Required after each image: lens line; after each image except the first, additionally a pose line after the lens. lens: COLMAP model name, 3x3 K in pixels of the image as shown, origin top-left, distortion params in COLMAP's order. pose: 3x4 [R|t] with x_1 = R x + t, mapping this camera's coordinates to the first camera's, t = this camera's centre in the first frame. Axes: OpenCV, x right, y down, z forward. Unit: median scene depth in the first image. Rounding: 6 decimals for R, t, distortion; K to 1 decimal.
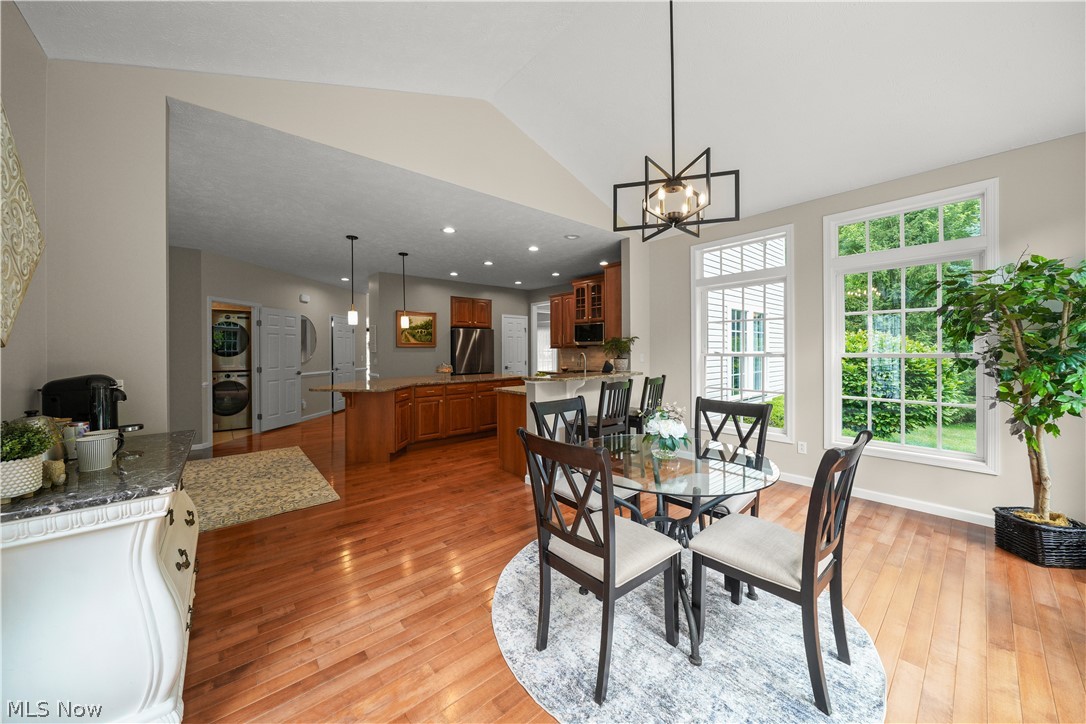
lens RADIAL K [[375.6, 0, 534.3], [0, 375.6, 352.2], [0, 0, 1]] dist [-0.006148, -0.000095]
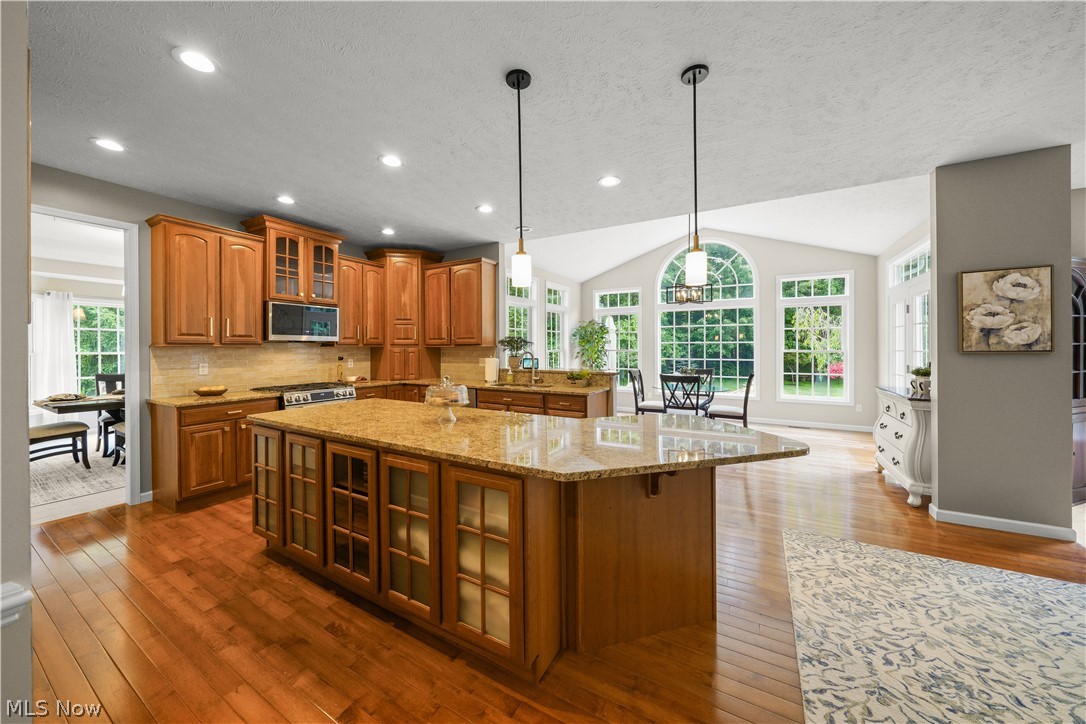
lens RADIAL K [[375.6, 0, 542.6], [0, 375.6, 352.7], [0, 0, 1]] dist [-0.006148, -0.000095]
pose [[-0.342454, -0.002651, 0.939531, -1.053996], [0.011695, 0.999907, 0.007084, -0.003088], [-0.939462, 0.013414, -0.342391, 1.686293]]
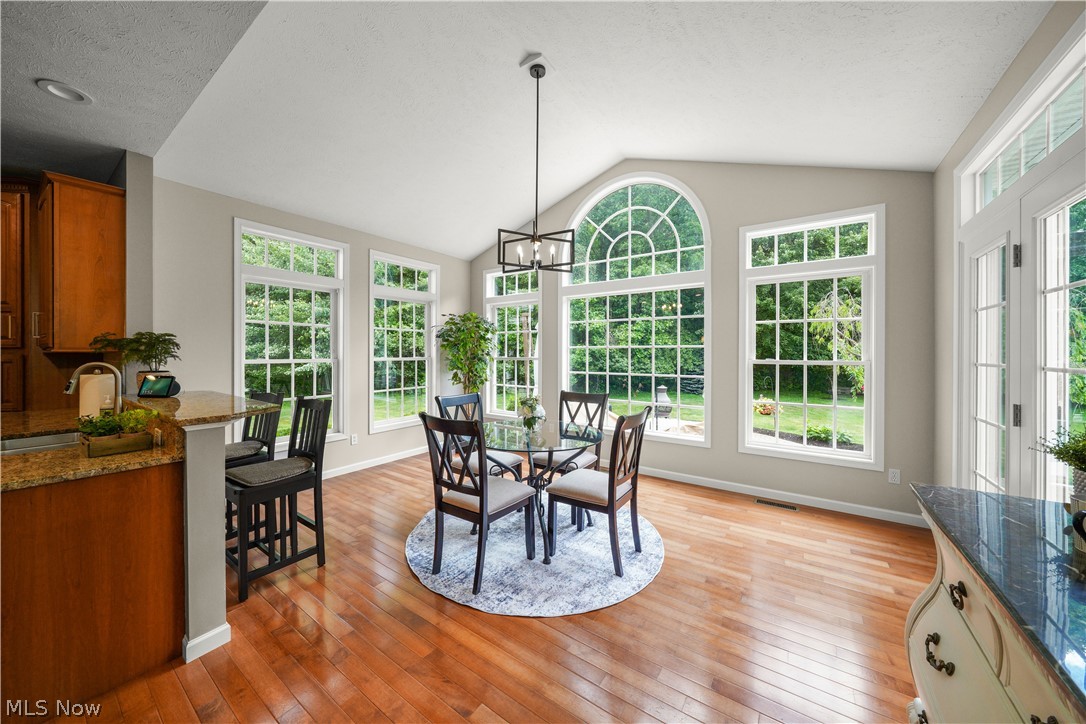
lens RADIAL K [[375.6, 0, 541.3], [0, 375.6, 355.6], [0, 0, 1]] dist [-0.006148, -0.000095]
pose [[-0.259297, 0.004848, 0.965785, -0.899373], [0.005526, 0.999978, -0.003536, -0.002342], [-0.965782, 0.004420, -0.259318, 1.391750]]
